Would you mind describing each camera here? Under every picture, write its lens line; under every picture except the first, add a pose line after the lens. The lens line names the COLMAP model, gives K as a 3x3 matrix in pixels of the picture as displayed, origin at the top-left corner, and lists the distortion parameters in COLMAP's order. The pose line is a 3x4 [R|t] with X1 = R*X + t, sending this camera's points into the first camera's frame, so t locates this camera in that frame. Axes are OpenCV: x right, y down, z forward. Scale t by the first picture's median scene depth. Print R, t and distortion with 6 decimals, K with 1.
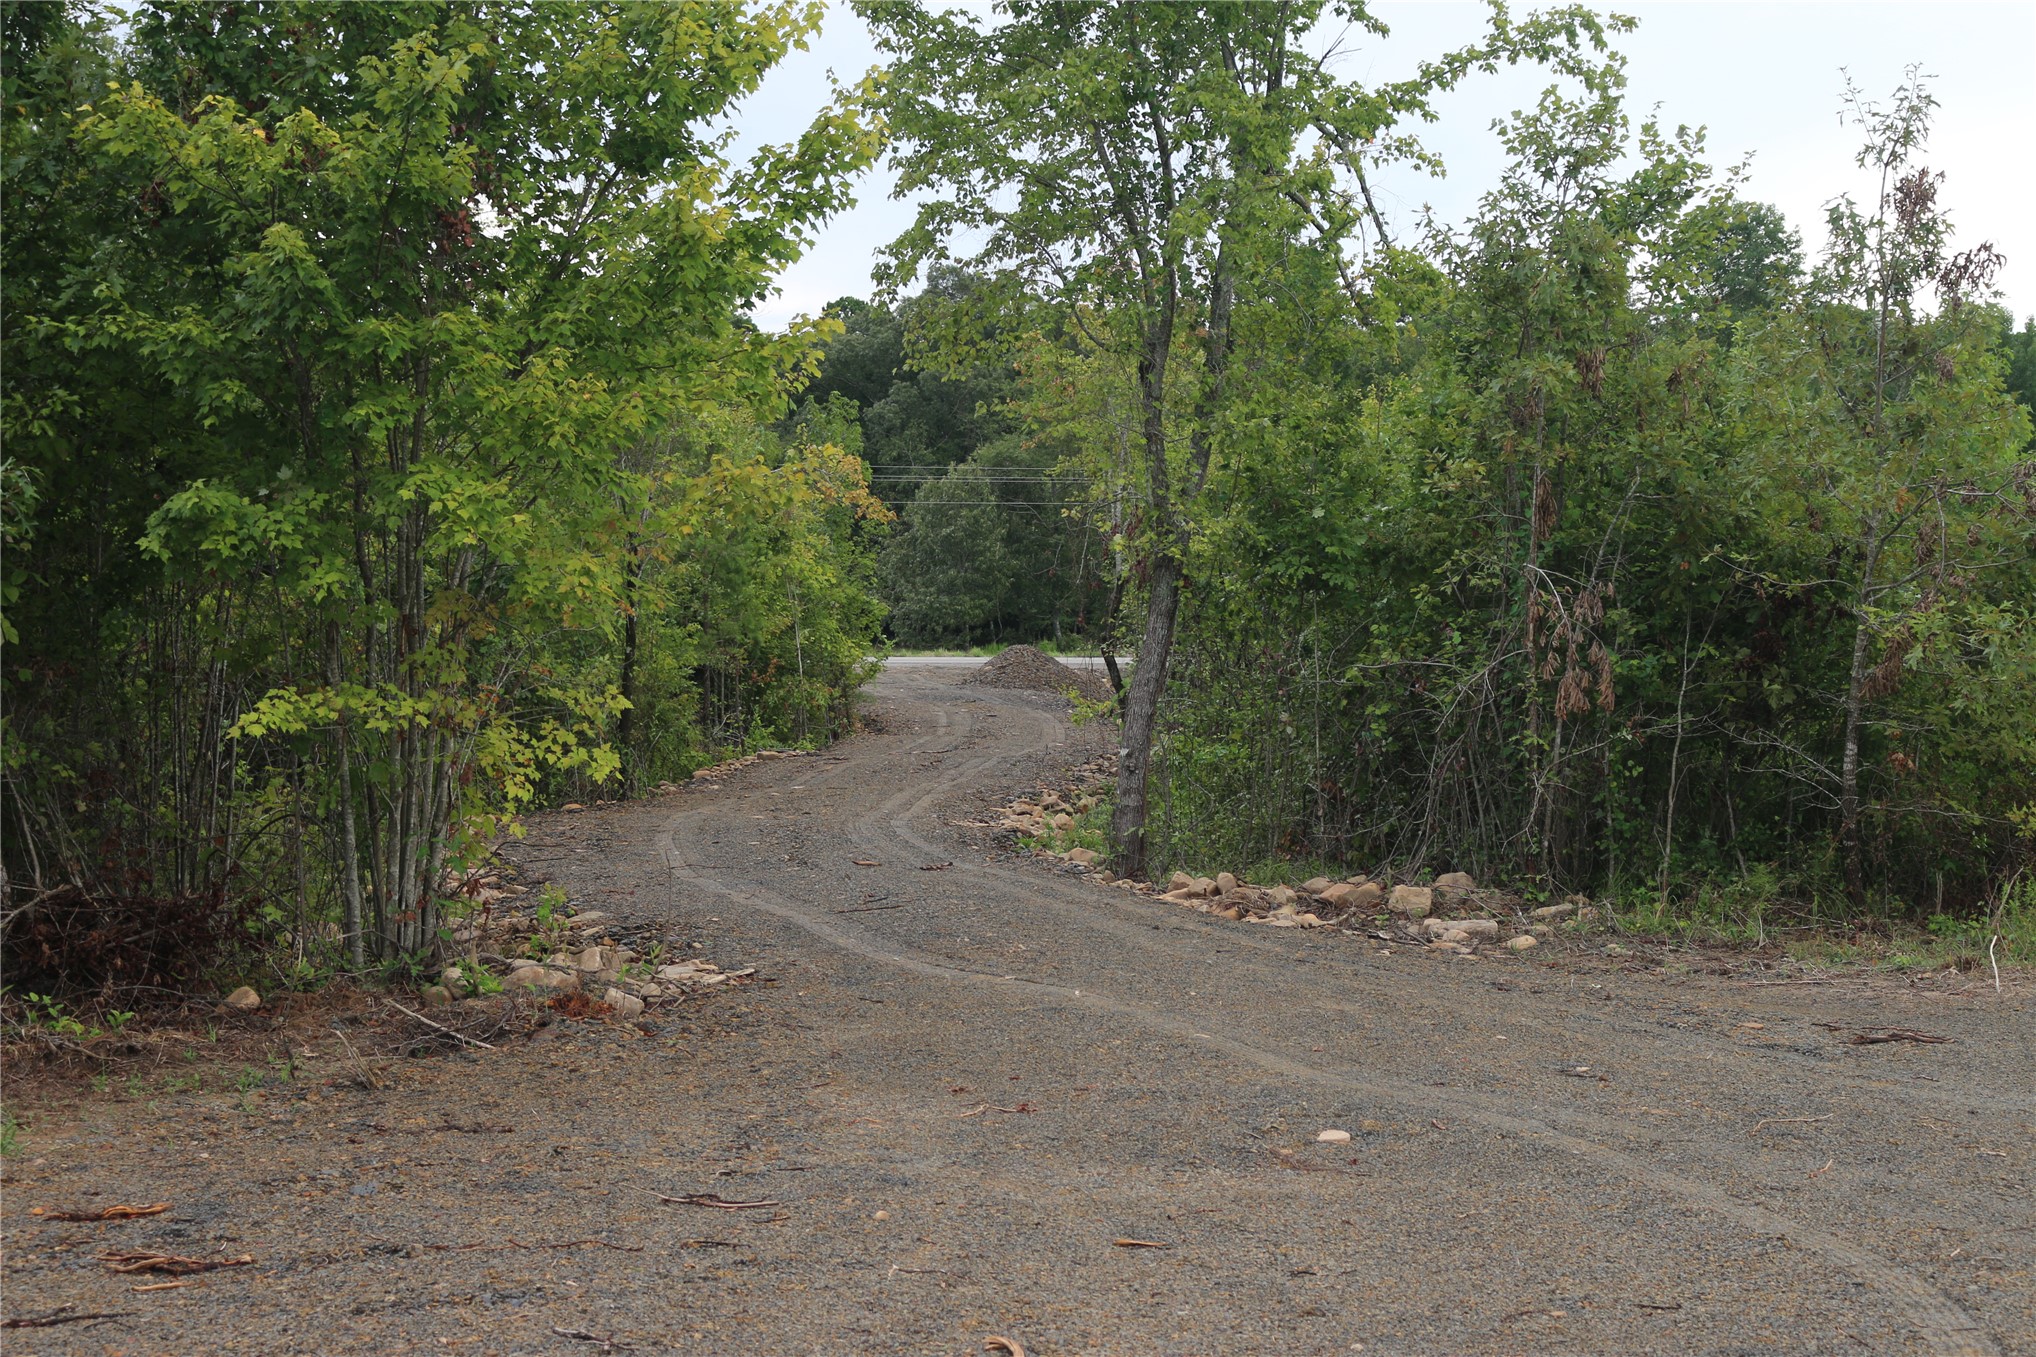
lens RADIAL K [[3473.6, 0, 1018.0], [0, 3473.6, 676.9], [0, 0, 1]] dist [-0.000005, 0.000000]
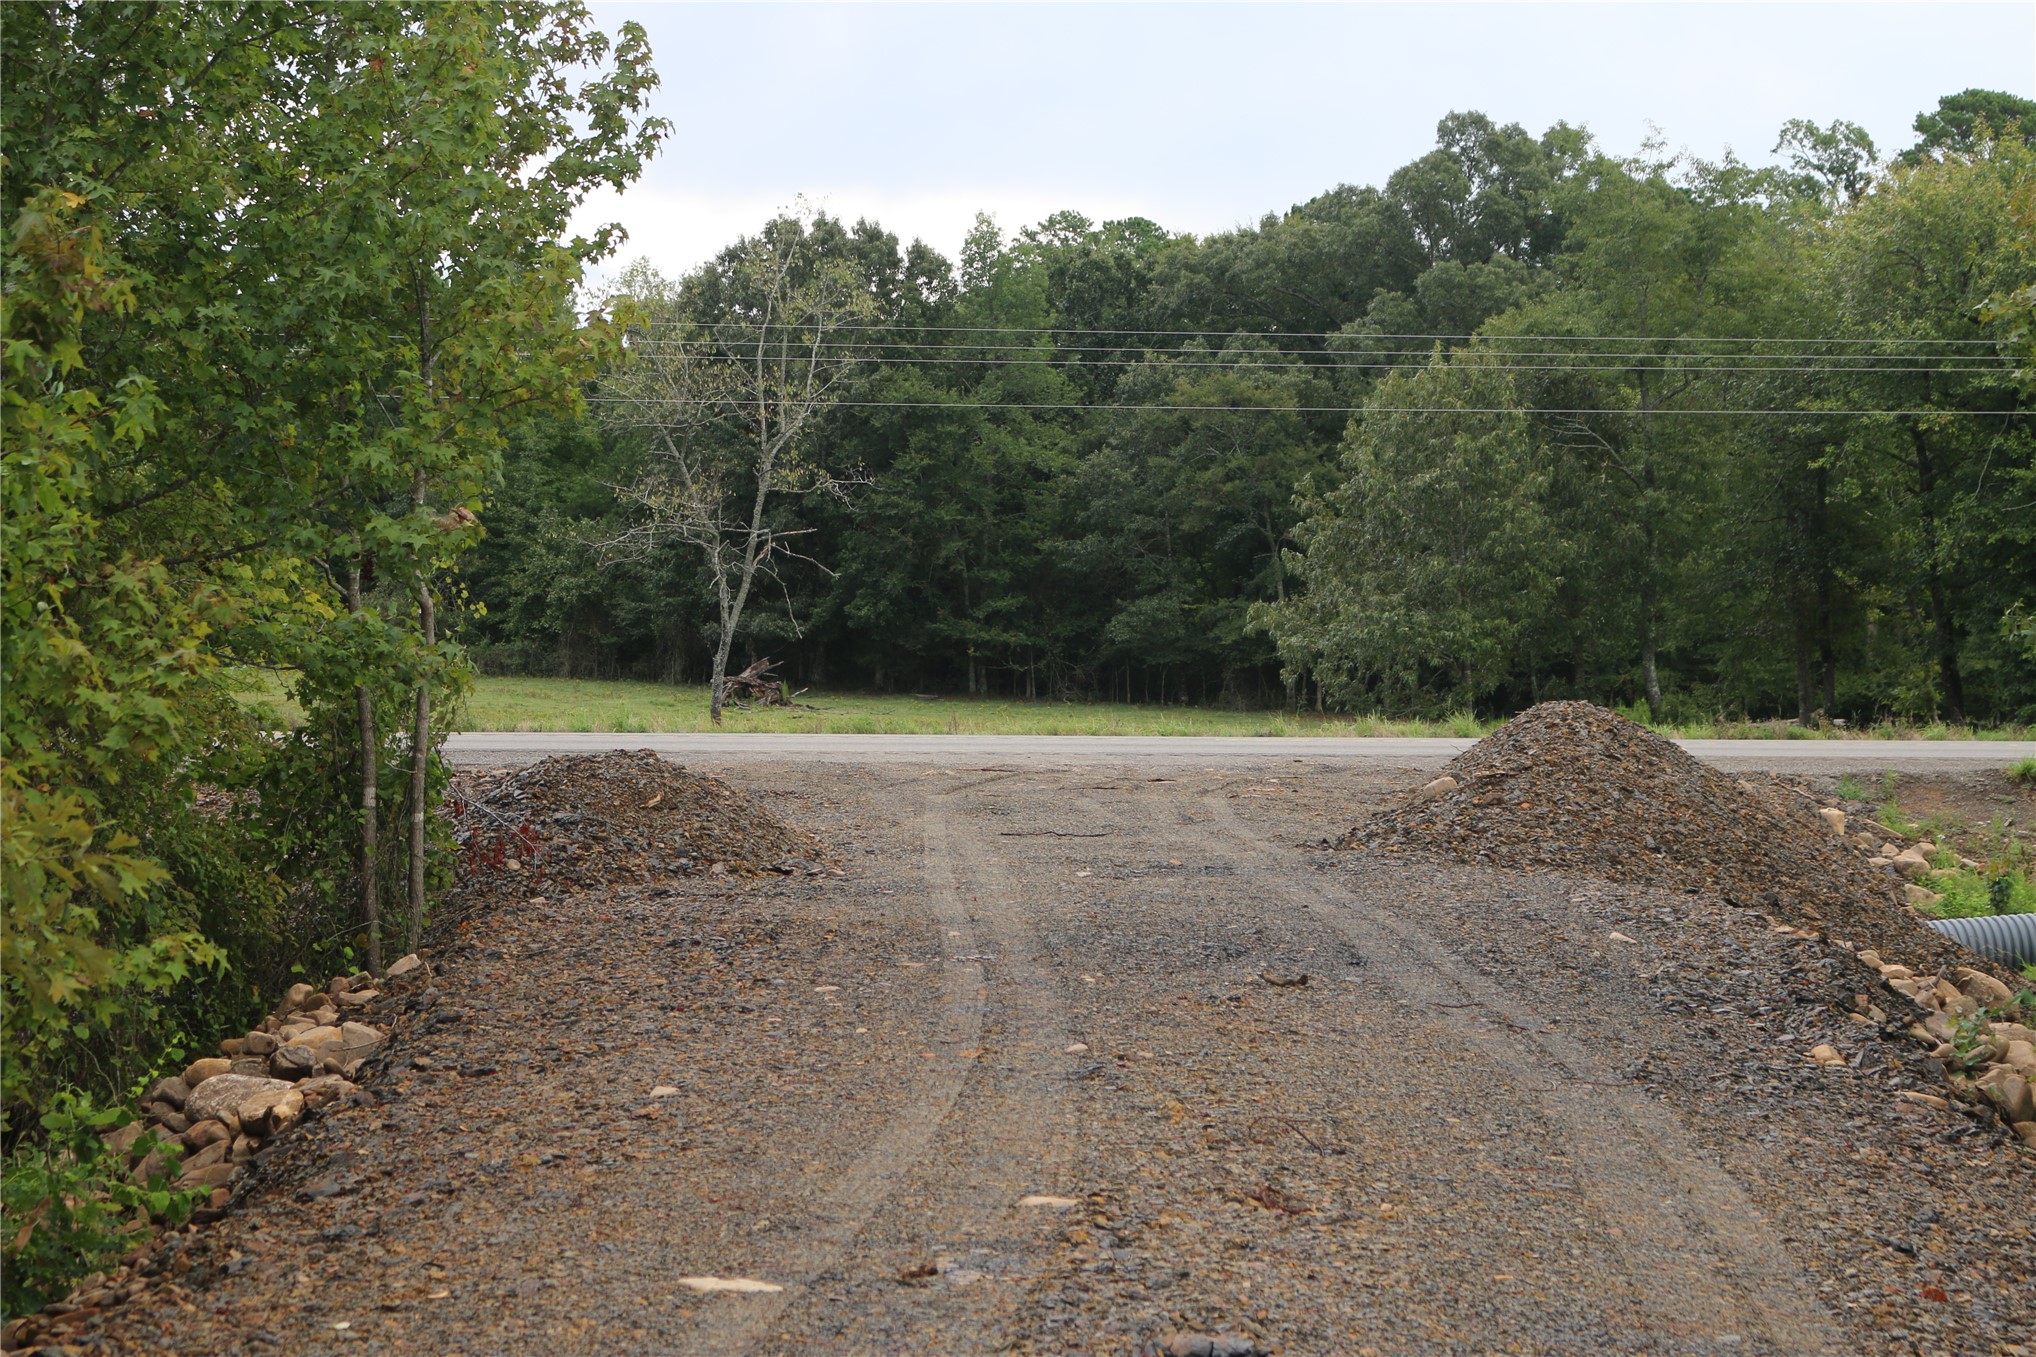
lens RADIAL K [[4035.6, 0, 1018.0], [0, 4035.6, 679.3], [0, 0, 1]] dist [-0.018656, 0.000000]
pose [[0.990360, -0.000357, -0.138519, 0.001461], [-0.002172, 0.999834, -0.018103, -0.003137], [0.138503, 0.018229, 0.990194, 0.426205]]
